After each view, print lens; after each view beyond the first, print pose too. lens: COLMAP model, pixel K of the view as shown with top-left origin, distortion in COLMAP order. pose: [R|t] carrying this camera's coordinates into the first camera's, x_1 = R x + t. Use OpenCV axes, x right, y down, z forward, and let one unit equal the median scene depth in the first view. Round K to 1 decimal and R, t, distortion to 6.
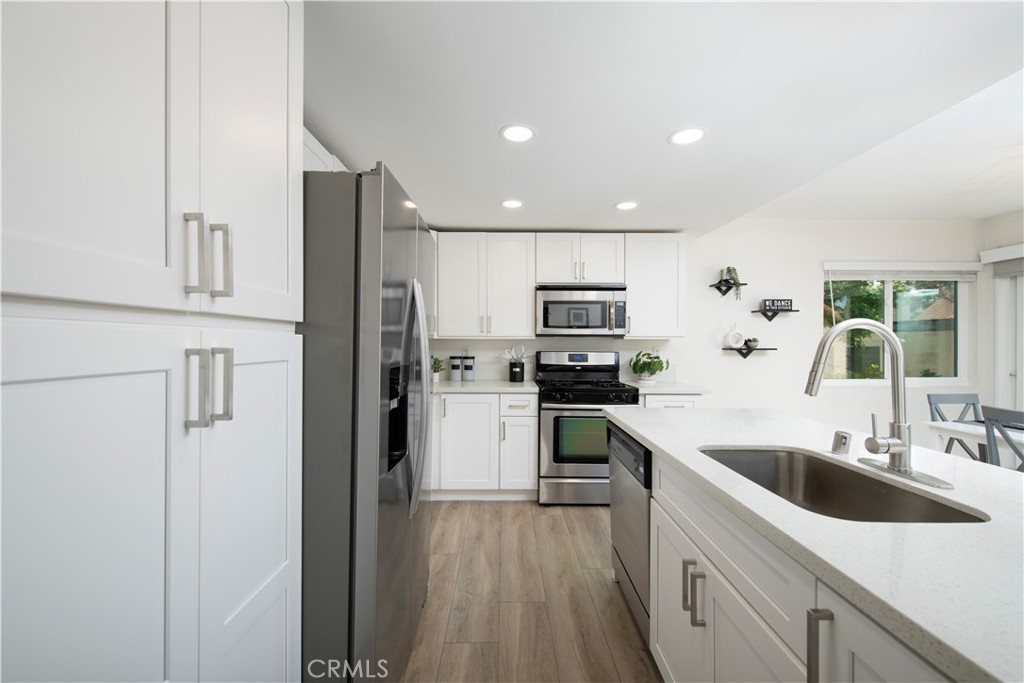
lens RADIAL K [[417.0, 0, 509.2], [0, 417.0, 342.4], [0, 0, 1]] dist [0.000704, -0.000106]
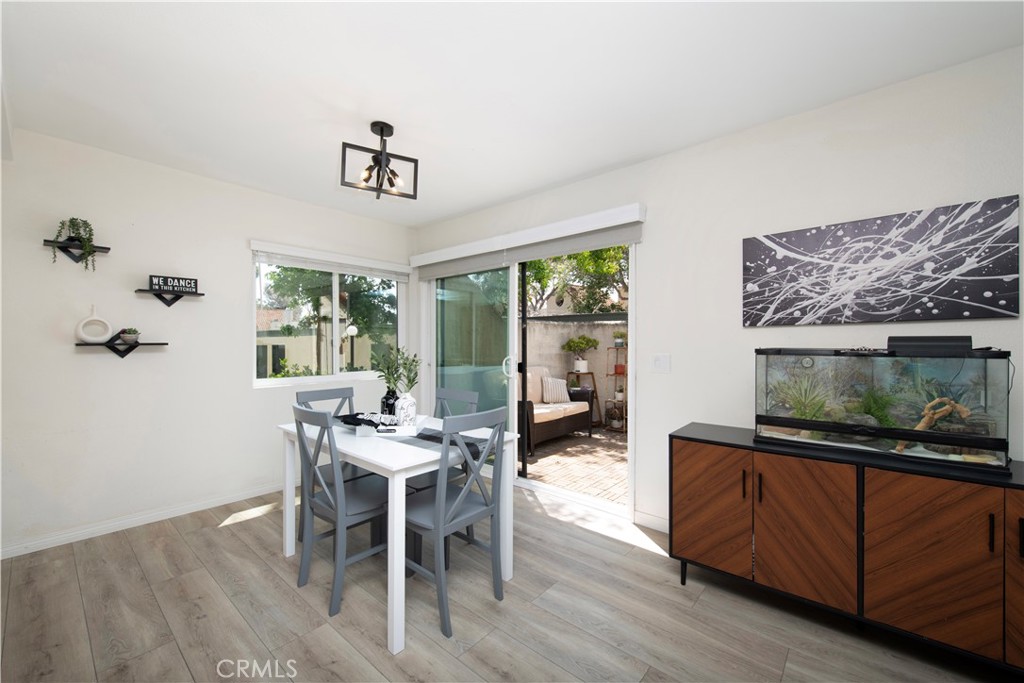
lens RADIAL K [[417.0, 0, 509.2], [0, 417.0, 342.4], [0, 0, 1]] dist [0.000704, -0.000106]
pose [[0.659541, -0.003297, 0.751662, 0.475753], [0.000138, 0.999991, 0.004265, 0.010171], [-0.751669, -0.002709, 0.659535, 0.057736]]
